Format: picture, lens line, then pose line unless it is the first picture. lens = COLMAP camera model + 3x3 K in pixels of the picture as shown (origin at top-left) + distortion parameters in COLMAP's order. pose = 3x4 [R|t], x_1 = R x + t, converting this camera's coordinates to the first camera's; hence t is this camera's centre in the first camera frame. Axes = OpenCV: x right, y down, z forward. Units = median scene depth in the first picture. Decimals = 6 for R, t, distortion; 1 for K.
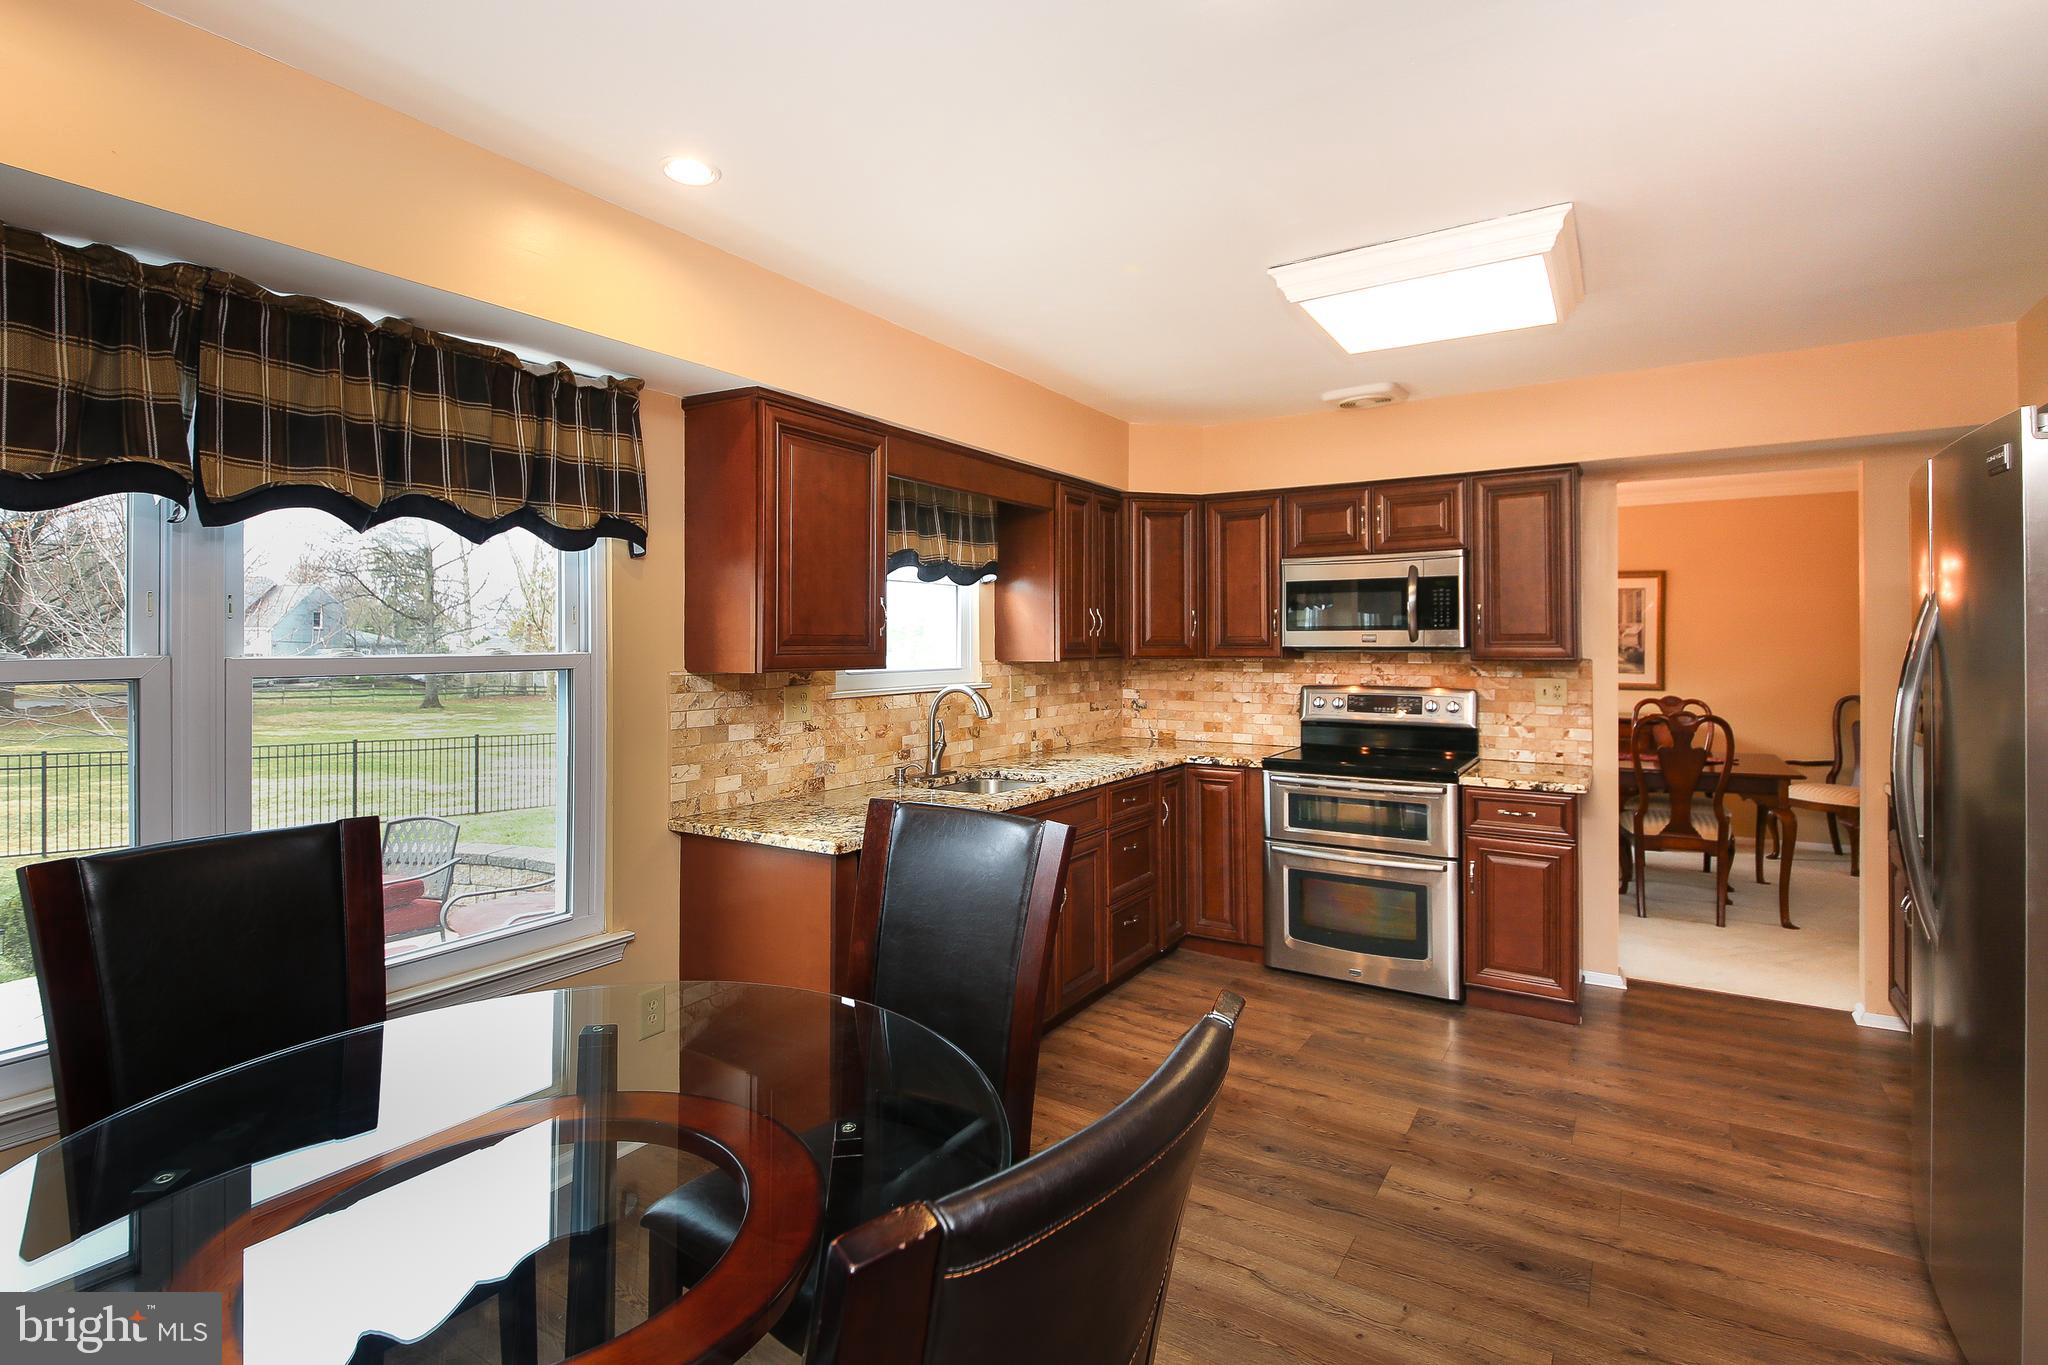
lens RADIAL K [[1000.4, 0, 1065.9], [0, 1000.4, 635.4], [0, 0, 1]] dist [-0.034482, -0.000577]
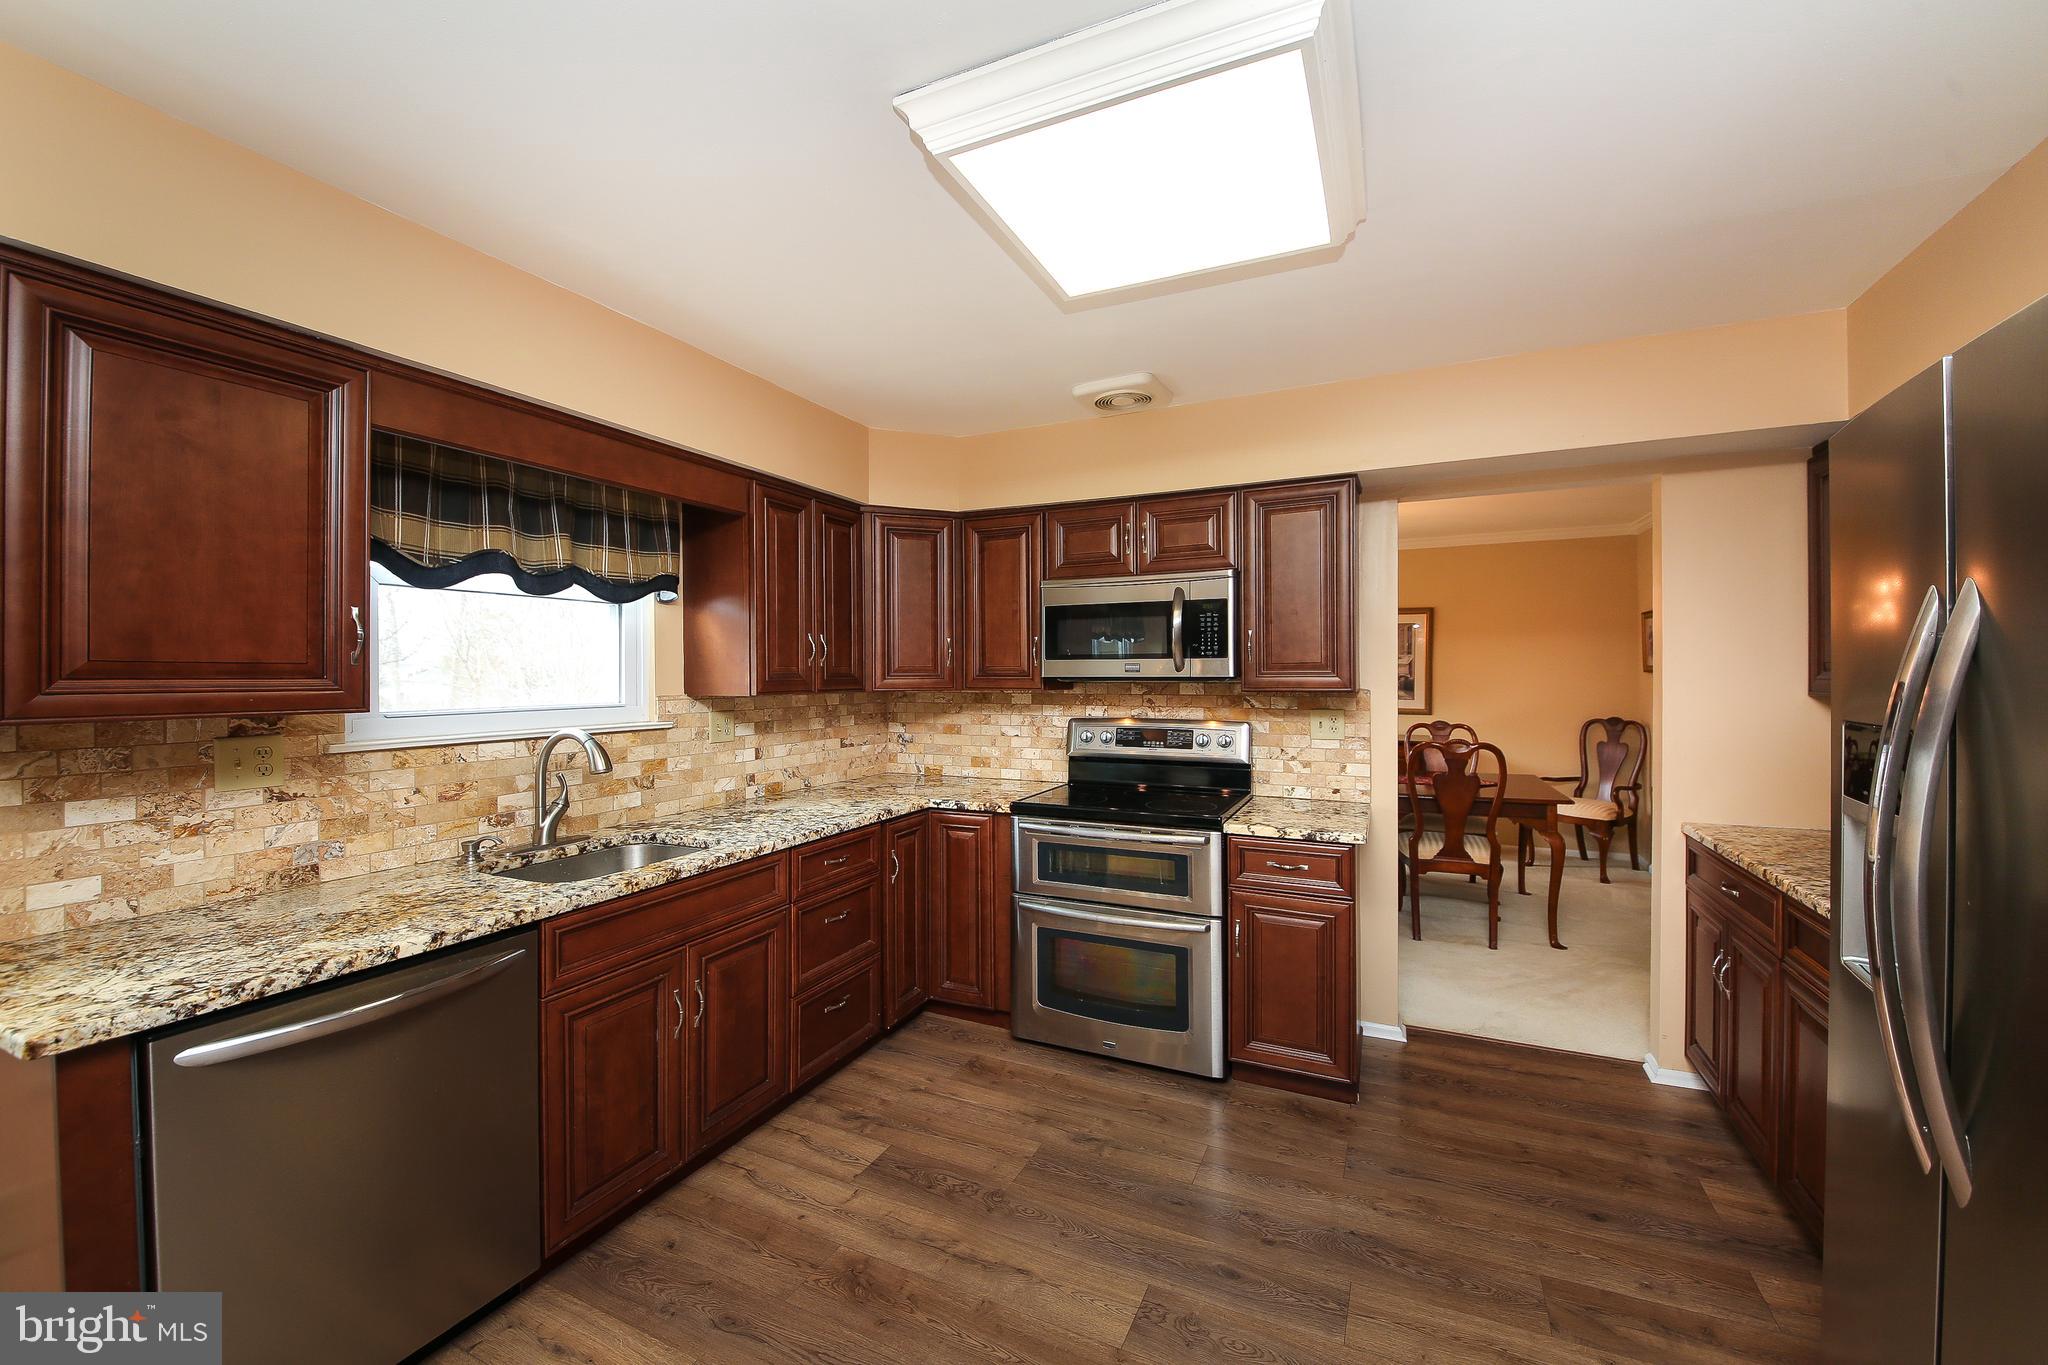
lens RADIAL K [[794.6, 0, 1024.0], [0, 794.6, 682.5], [0, 0, 1]] dist [-0.015389, 0.000057]
pose [[0.997005, -0.004174, 0.077219, 0.164722], [0.002824, 0.999841, 0.017584, 0.003924], [-0.077280, -0.017313, 0.996859, 0.313613]]
